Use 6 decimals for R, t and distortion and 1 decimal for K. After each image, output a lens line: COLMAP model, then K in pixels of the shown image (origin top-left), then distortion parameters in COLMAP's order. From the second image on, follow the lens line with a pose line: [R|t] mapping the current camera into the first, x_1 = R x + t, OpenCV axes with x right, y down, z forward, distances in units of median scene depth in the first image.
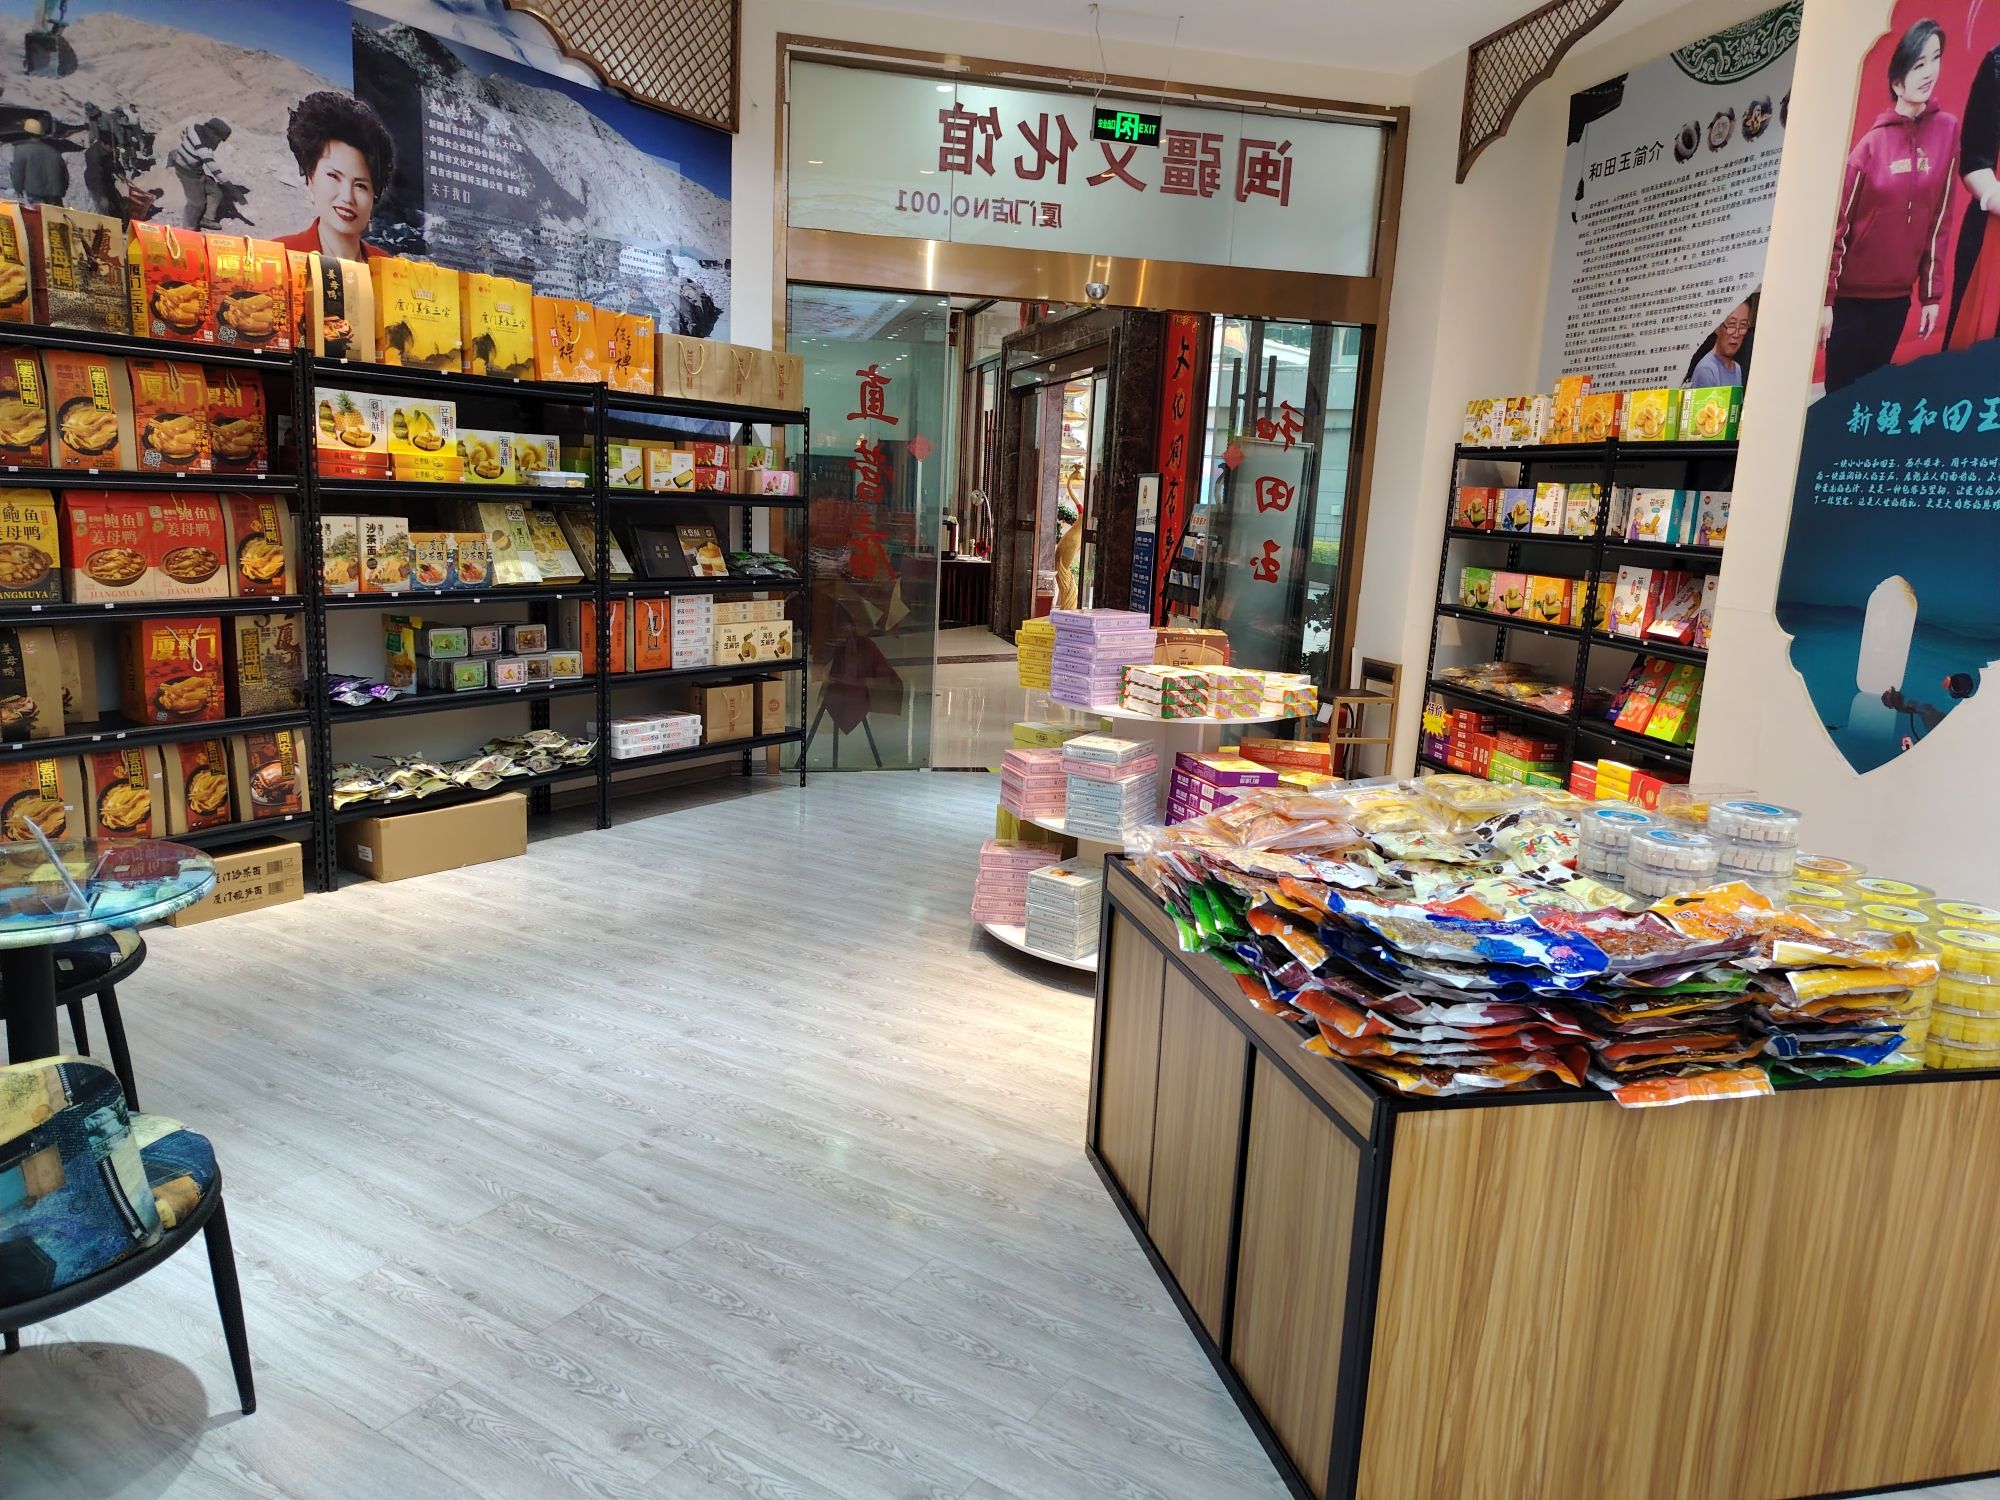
lens RADIAL K [[1385.5, 0, 1000.0], [0, 1385.5, 750.0], [0, 0, 1]] dist [0.063012, -0.054033]
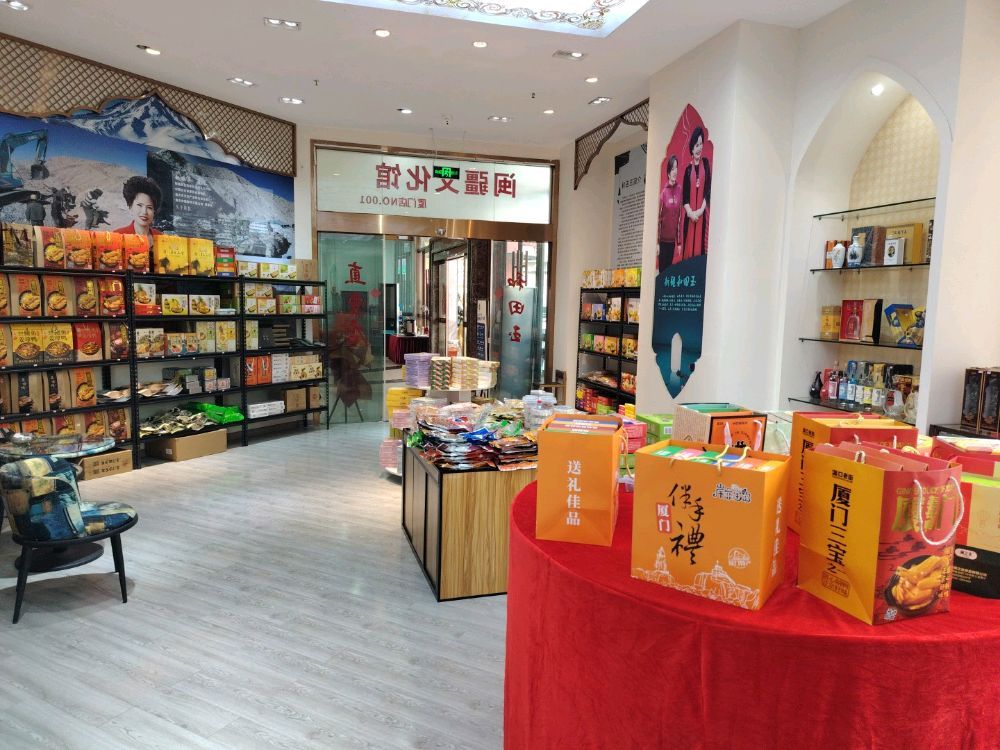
lens RADIAL K [[695.9, 0, 500.0], [0, 695.9, 375.0], [0, 0, 1]] dist [0.079599, -0.086212]
pose [[0.997620, -0.036253, 0.058658, 0.110749], [0.040780, 0.996126, -0.077915, 0.046298], [-0.055606, 0.080122, 0.995233, -0.318042]]
